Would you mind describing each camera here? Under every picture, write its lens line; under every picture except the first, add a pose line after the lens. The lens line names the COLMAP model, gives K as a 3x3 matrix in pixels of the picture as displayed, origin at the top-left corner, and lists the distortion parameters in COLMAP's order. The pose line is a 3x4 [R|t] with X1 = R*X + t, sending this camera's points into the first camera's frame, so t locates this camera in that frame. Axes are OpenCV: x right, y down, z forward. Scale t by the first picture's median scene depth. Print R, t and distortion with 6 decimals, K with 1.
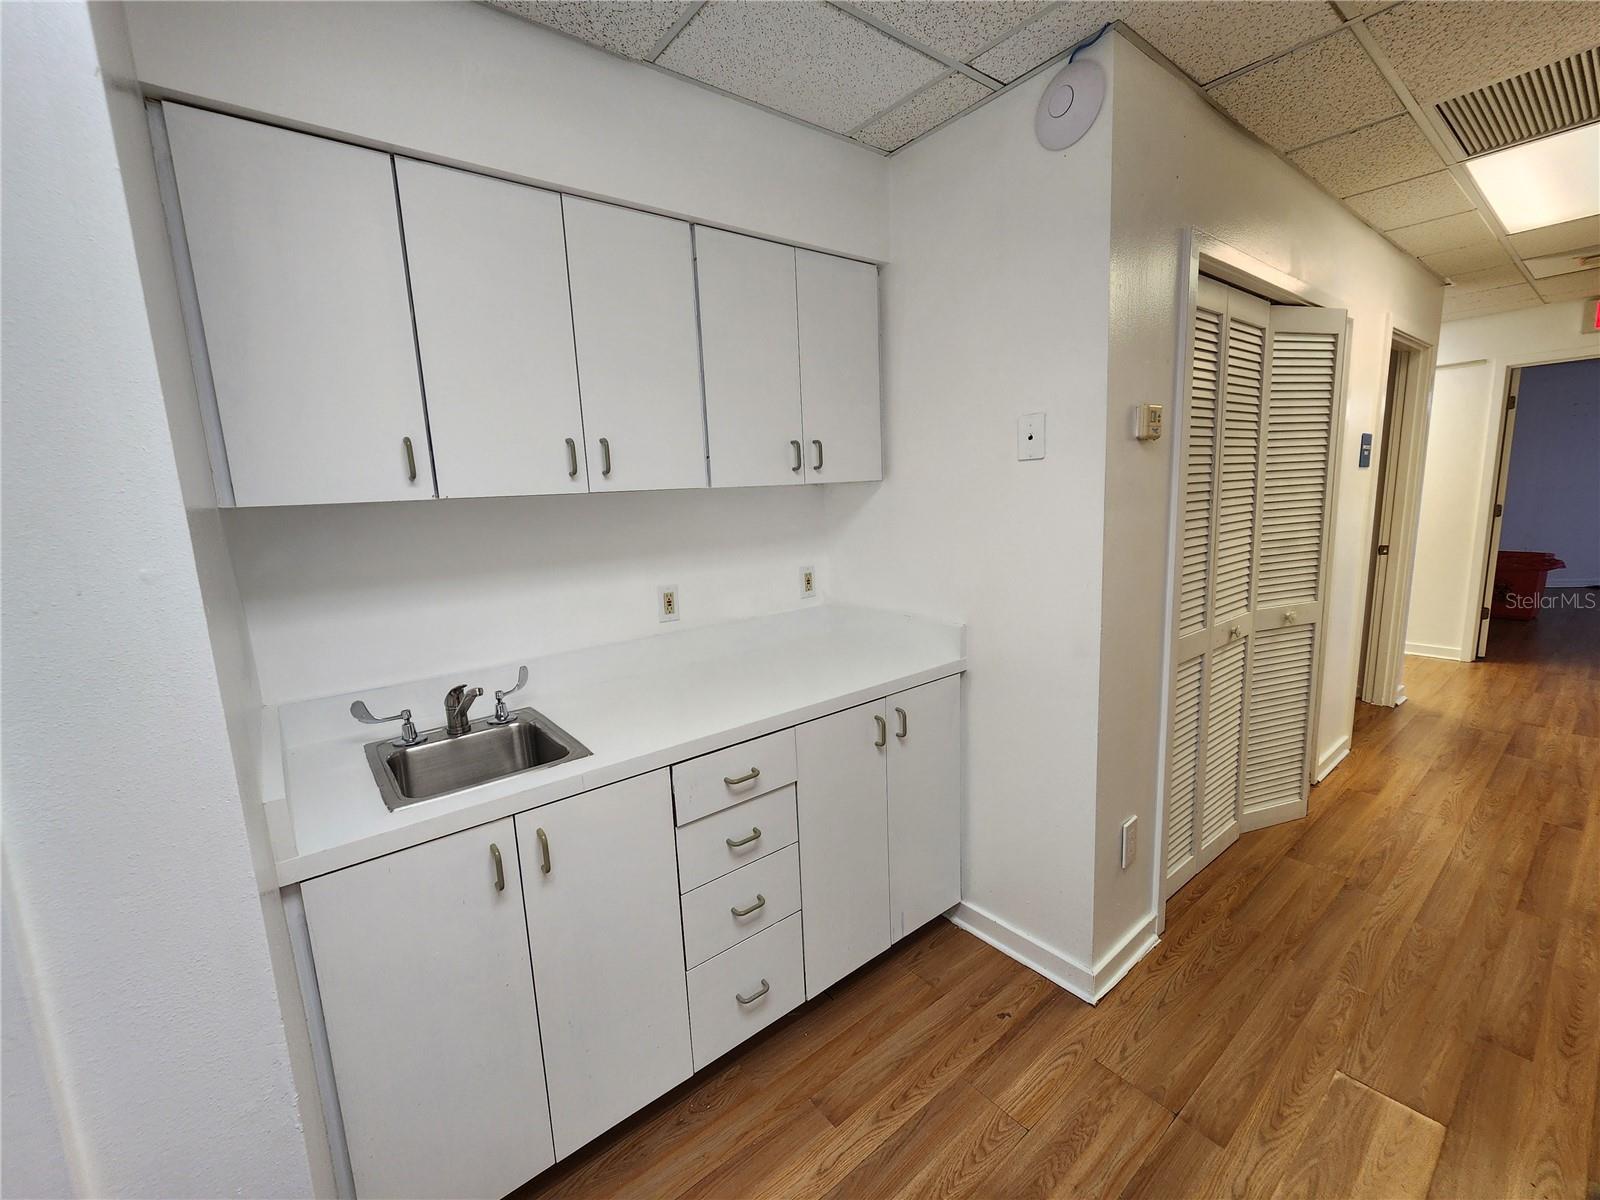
lens RADIAL K [[658.8, 0, 798.8], [0, 658.8, 599.0], [0, 0, 1]] dist [-0.002356, 0.000915]
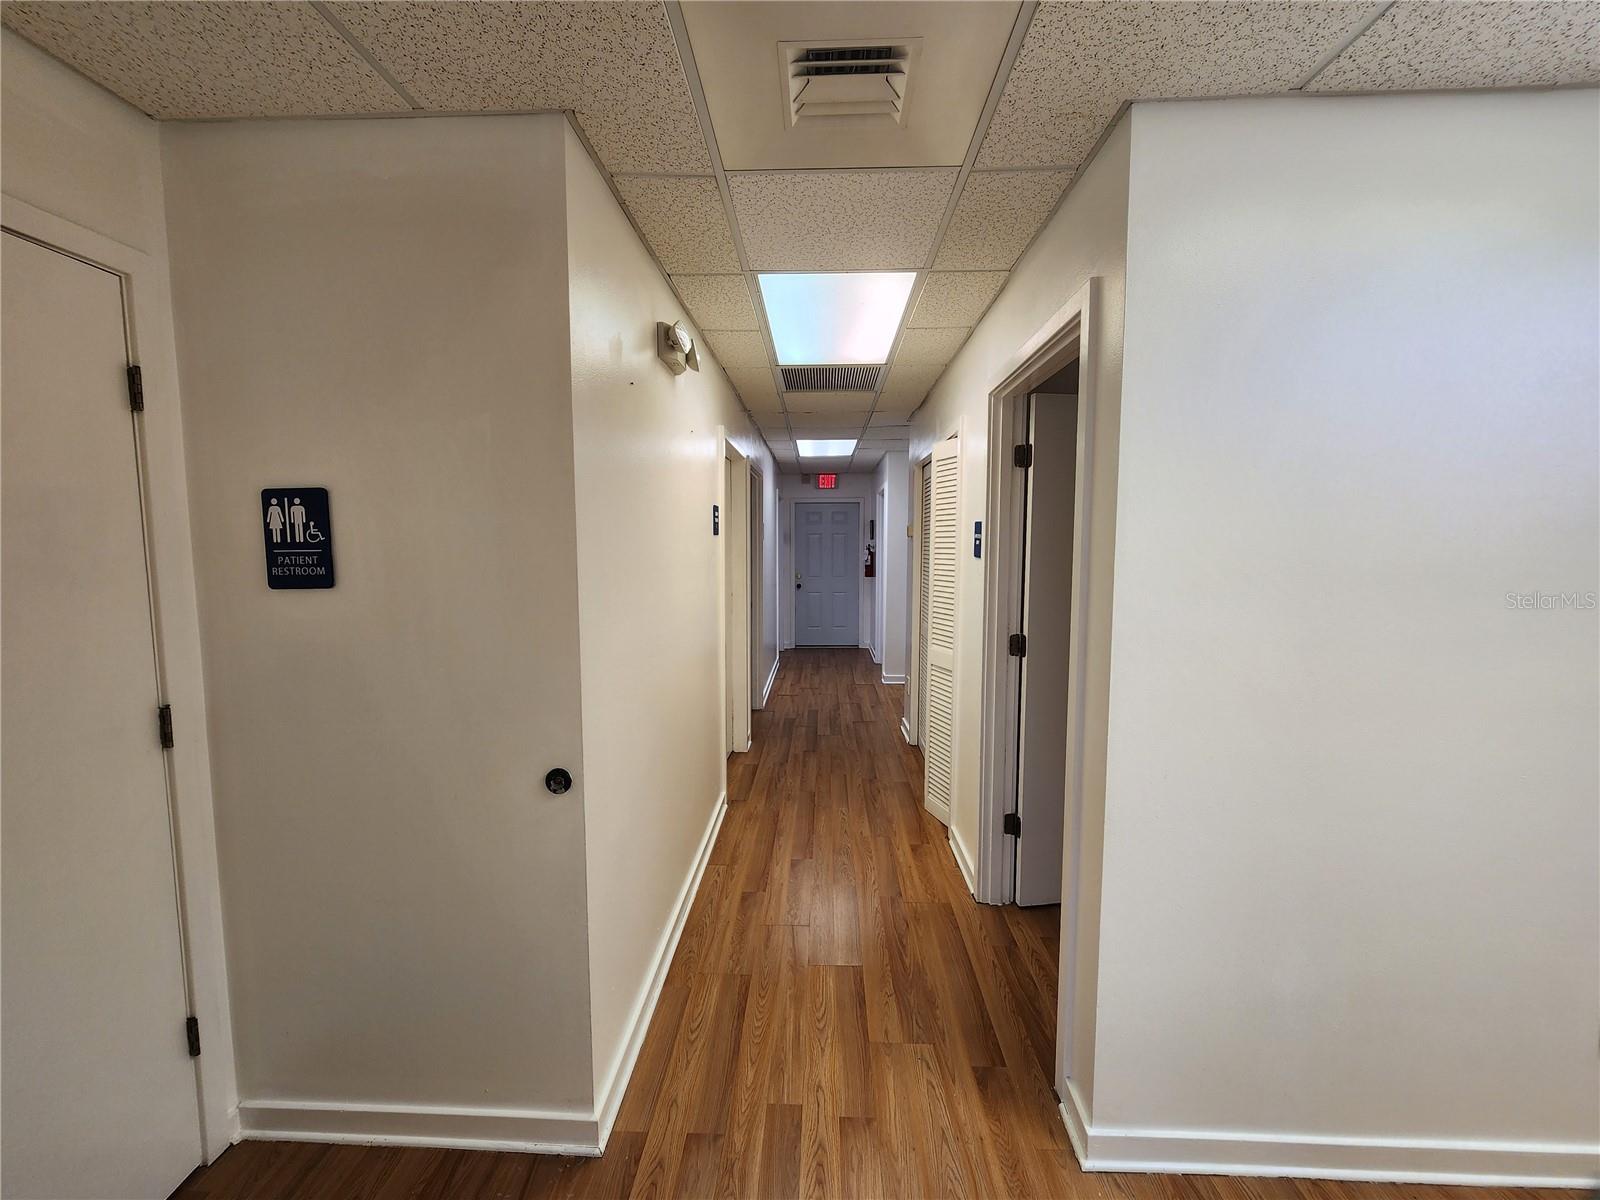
lens RADIAL K [[656.1, 0, 800.0], [0, 656.1, 600.0], [0, 0, 1]] dist [-0.000308, 0.000048]
pose [[-0.644304, 0.110263, -0.756779, 2.710557], [-0.094709, 0.970430, 0.222025, -0.509173], [0.758883, 0.214726, -0.614809, 2.192006]]
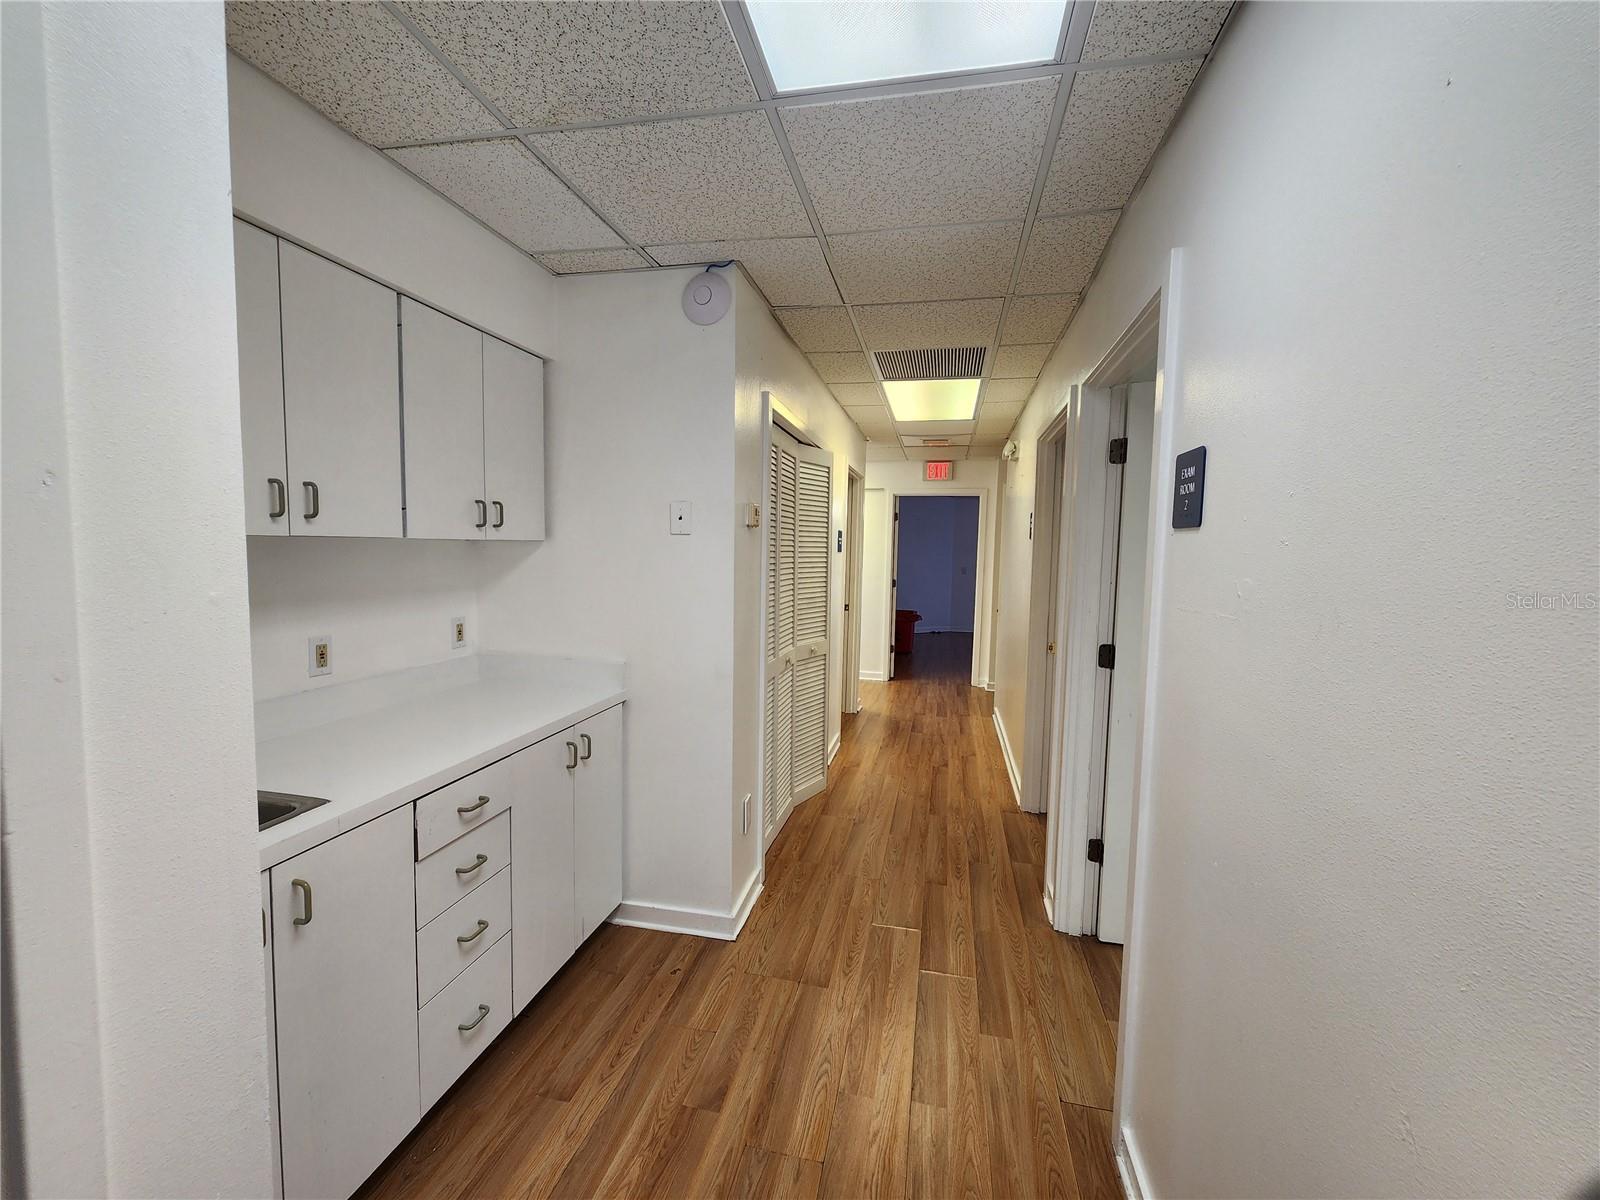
lens RADIAL K [[656.1, 0, 800.0], [0, 656.1, 600.0], [0, 0, 1]] dist [-0.000308, 0.000048]
pose [[0.771172, 0.010245, 0.636545, -0.284993], [0.048492, 0.996020, -0.074778, 0.031590], [-0.634777, 0.088534, 0.767606, -0.158362]]
